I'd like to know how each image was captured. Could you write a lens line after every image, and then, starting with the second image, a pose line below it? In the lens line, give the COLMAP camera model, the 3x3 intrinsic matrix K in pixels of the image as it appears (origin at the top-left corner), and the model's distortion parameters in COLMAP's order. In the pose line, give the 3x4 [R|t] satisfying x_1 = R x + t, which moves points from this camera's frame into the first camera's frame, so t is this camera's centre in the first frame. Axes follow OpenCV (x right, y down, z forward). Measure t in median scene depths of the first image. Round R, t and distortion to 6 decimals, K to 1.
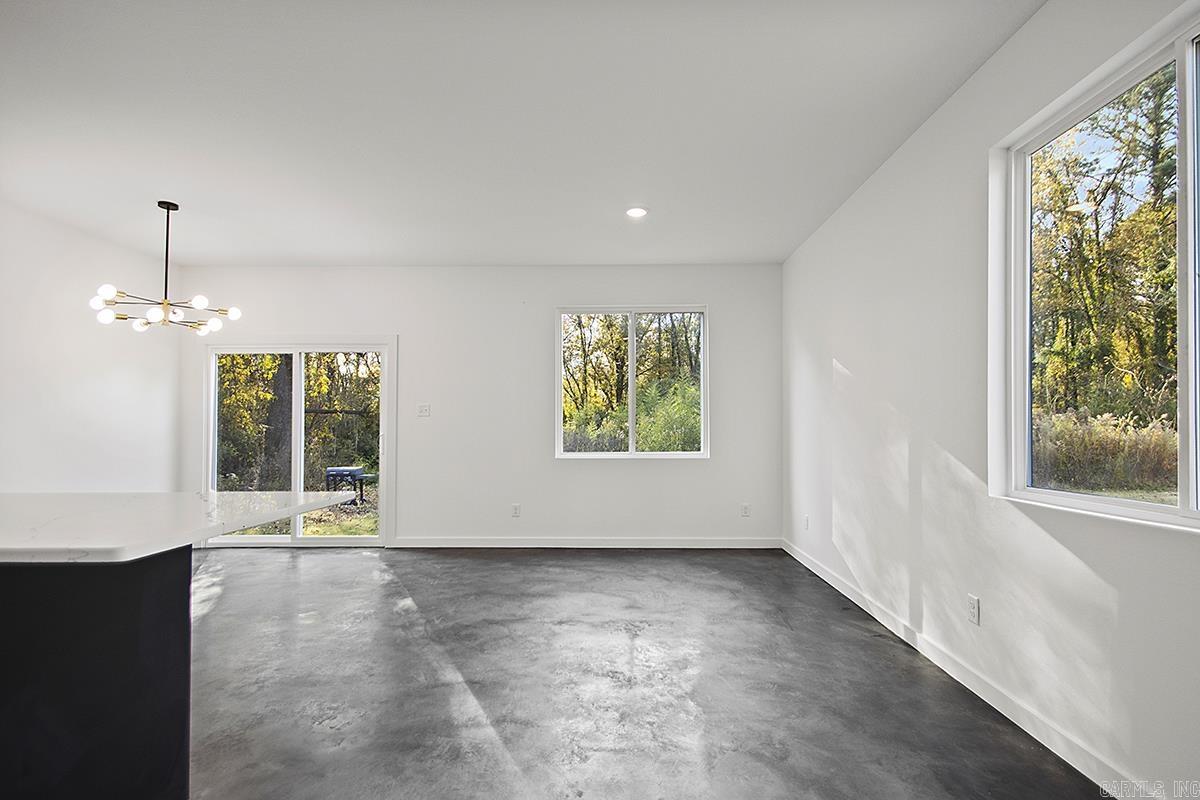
lens RADIAL K [[575.7, 0, 626.8], [0, 575.7, 426.3], [0, 0, 1]] dist [-0.019972, -0.000124]
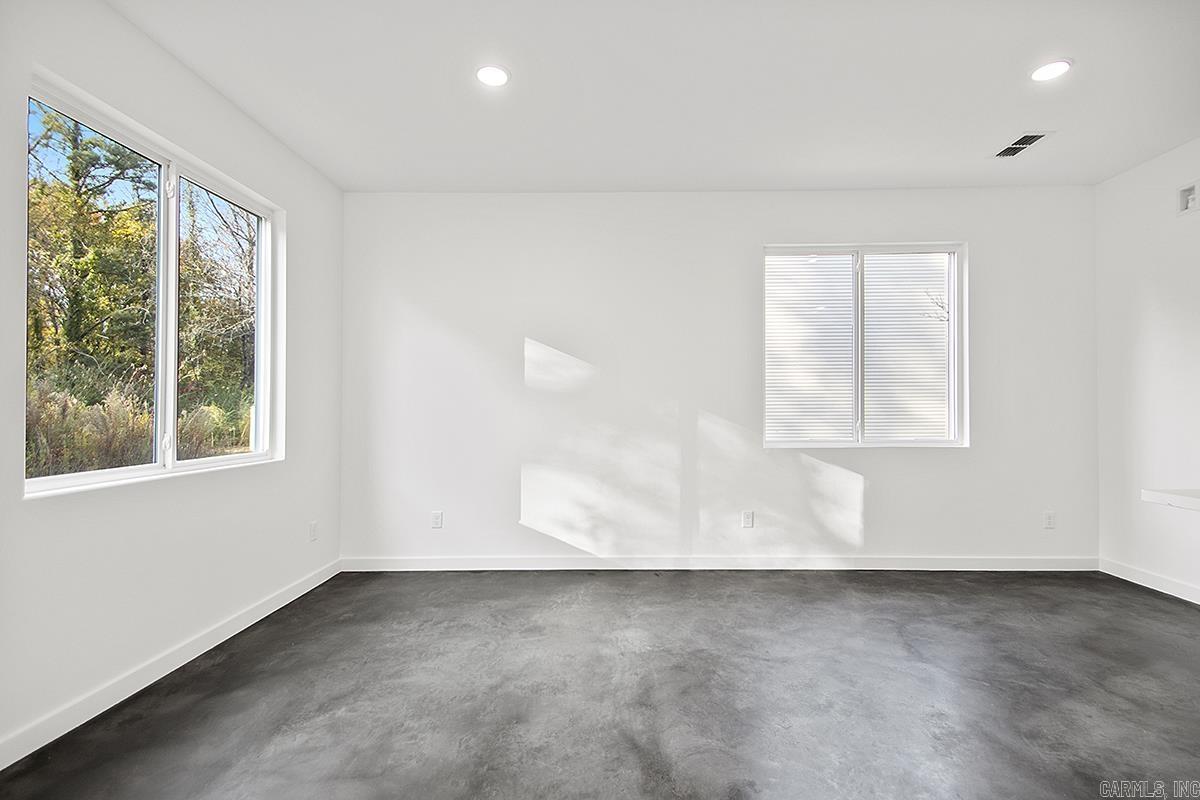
lens RADIAL K [[557.2, 0, 606.1], [0, 557.2, 404.7], [0, 0, 1]] dist [0.047178, -0.026950]
pose [[0.015525, 0.008828, 0.999841, -0.465840], [0.007179, 0.999934, -0.008941, 0.002326], [-0.999854, 0.007317, 0.015460, 0.641006]]
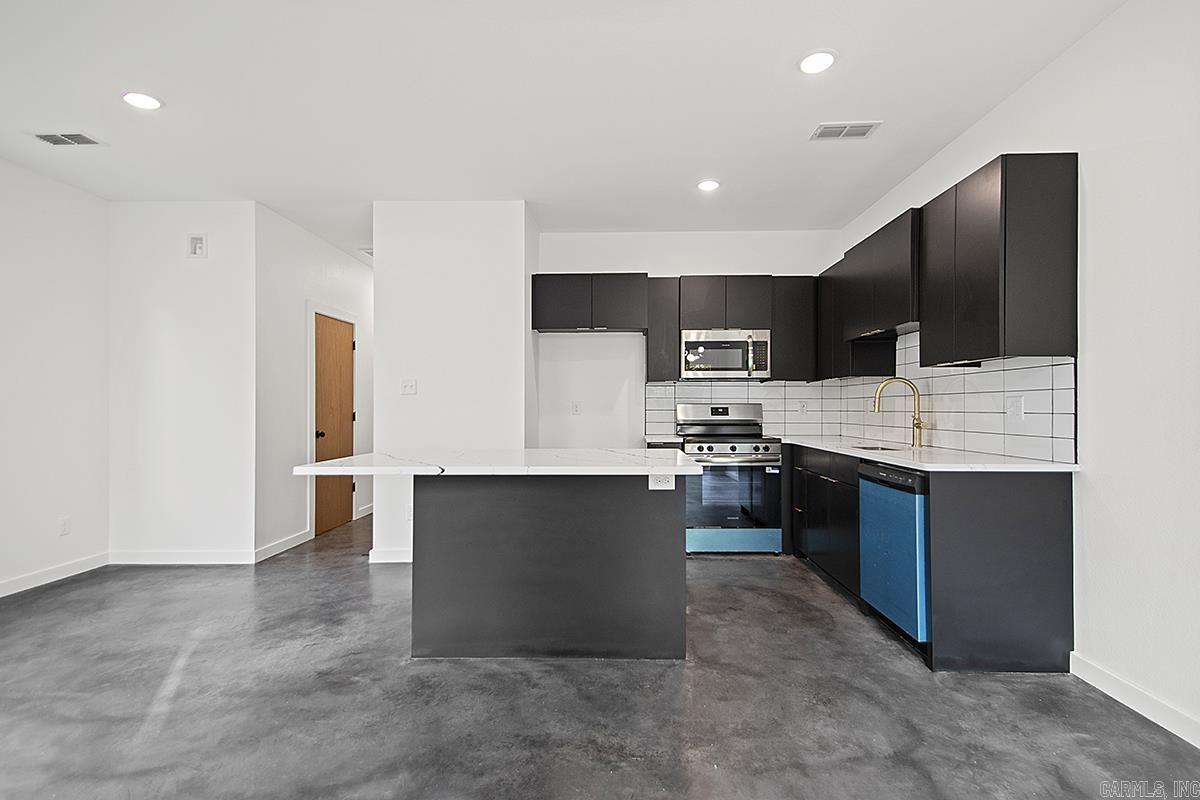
lens RADIAL K [[557.2, 0, 606.1], [0, 557.2, 404.7], [0, 0, 1]] dist [0.047178, -0.026950]
pose [[-0.999725, 0.004198, 0.023088, -0.422118], [0.004131, 0.999987, -0.002957, 0.000719], [-0.023100, -0.002861, -0.999729, 0.787063]]
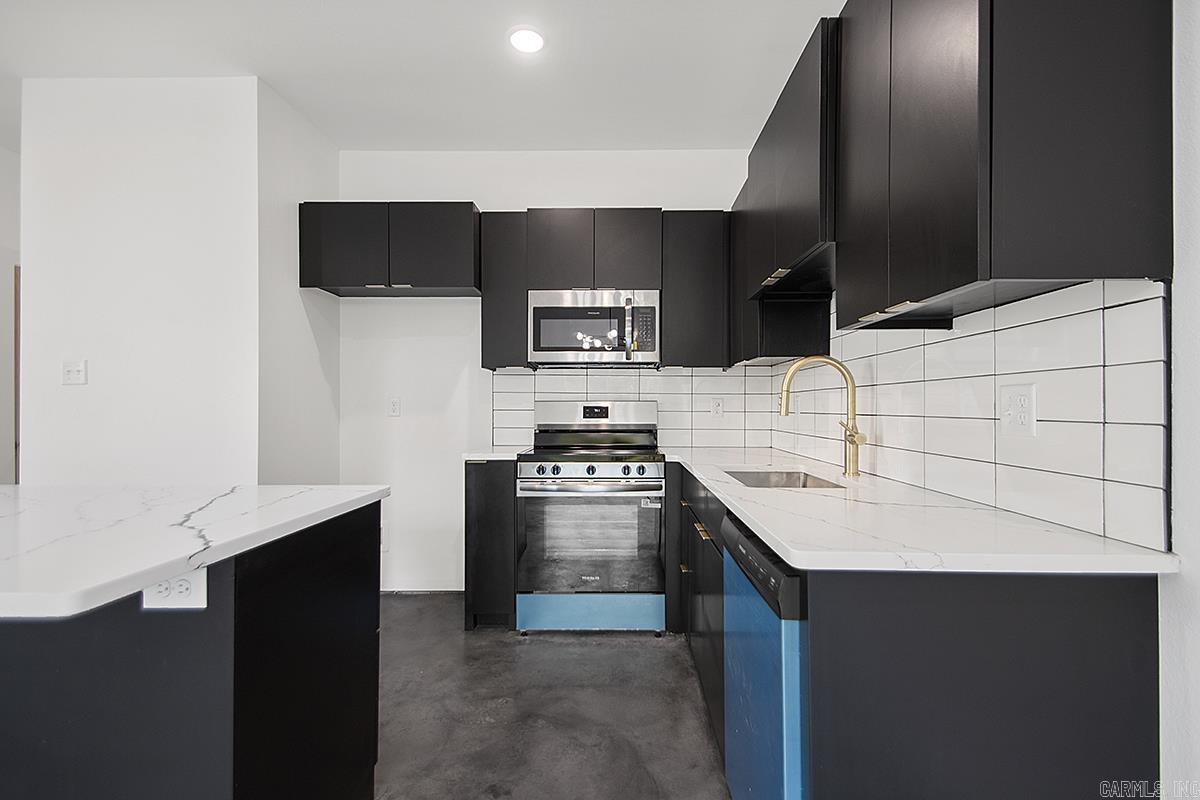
lens RADIAL K [[579.8, 0, 606.7], [0, 579.8, 399.6], [0, 0, 1]] dist [0.050648, -0.021475]
pose [[-0.999795, 0.001362, 0.020190, -0.609119], [0.001180, 0.999959, -0.008999, 0.001515], [-0.020202, -0.008973, -0.999756, 0.522866]]
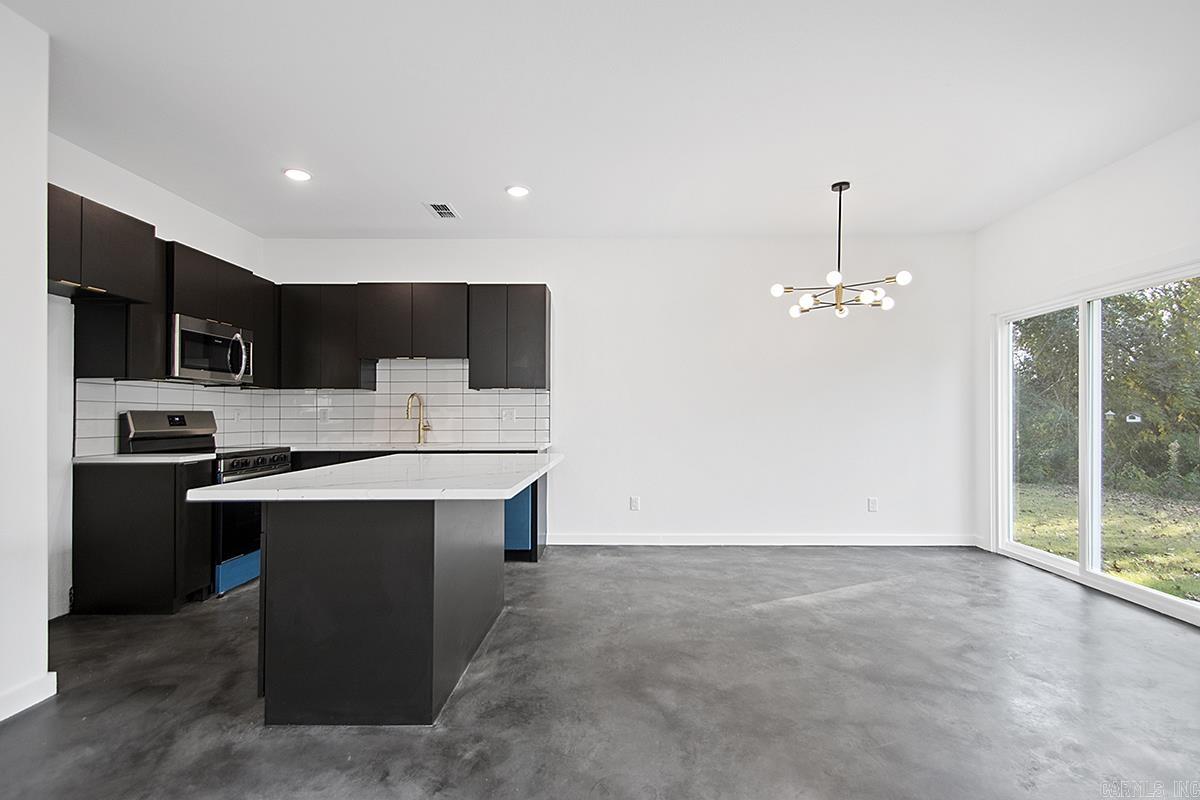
lens RADIAL K [[565.9, 0, 604.2], [0, 565.9, 411.8], [0, 0, 1]] dist [0.027459, -0.000358]
pose [[-0.024092, -0.004950, -0.999697, 0.132432], [0.001595, 0.999986, -0.004990, 0.002794], [0.999708, -0.001715, -0.024083, 0.444373]]
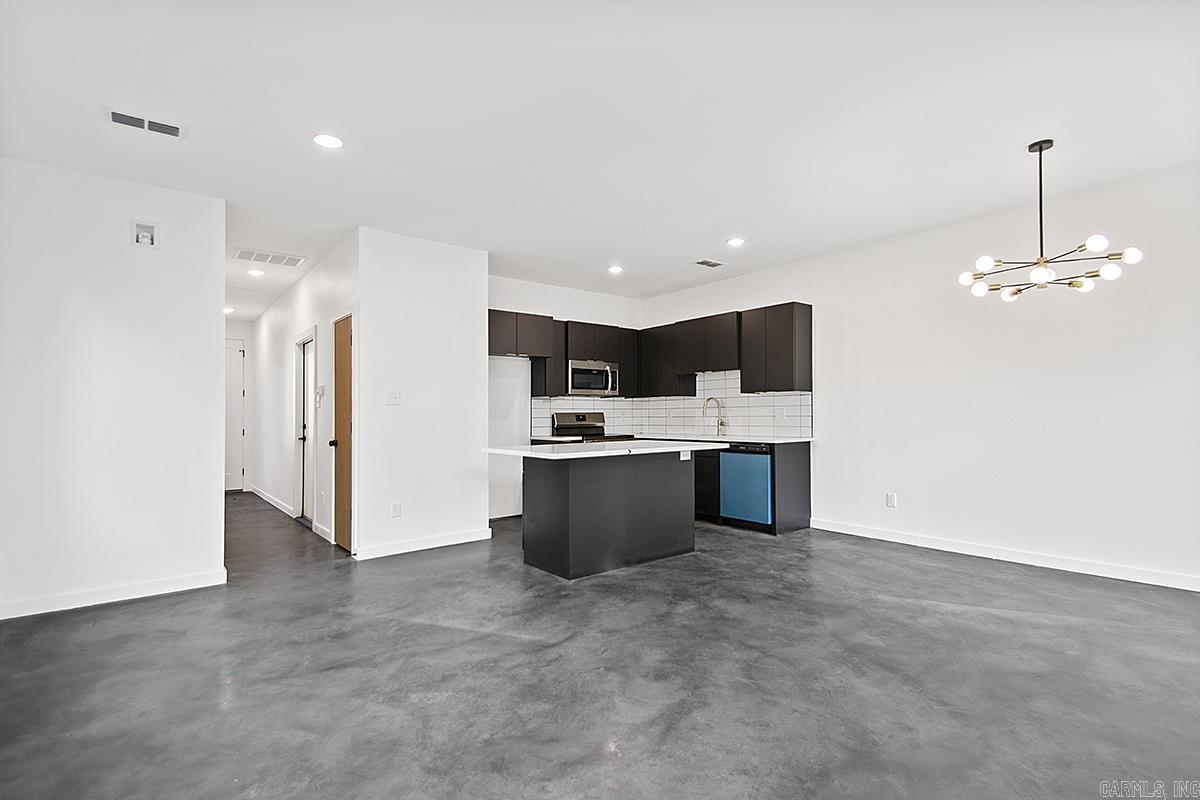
lens RADIAL K [[557.2, 0, 606.1], [0, 557.2, 404.7], [0, 0, 1]] dist [0.047178, -0.026950]
pose [[-0.781523, -0.003707, -0.623866, 0.155543], [0.009296, 0.999802, -0.017586, 0.001786], [0.623808, -0.019543, -0.781334, 0.901993]]
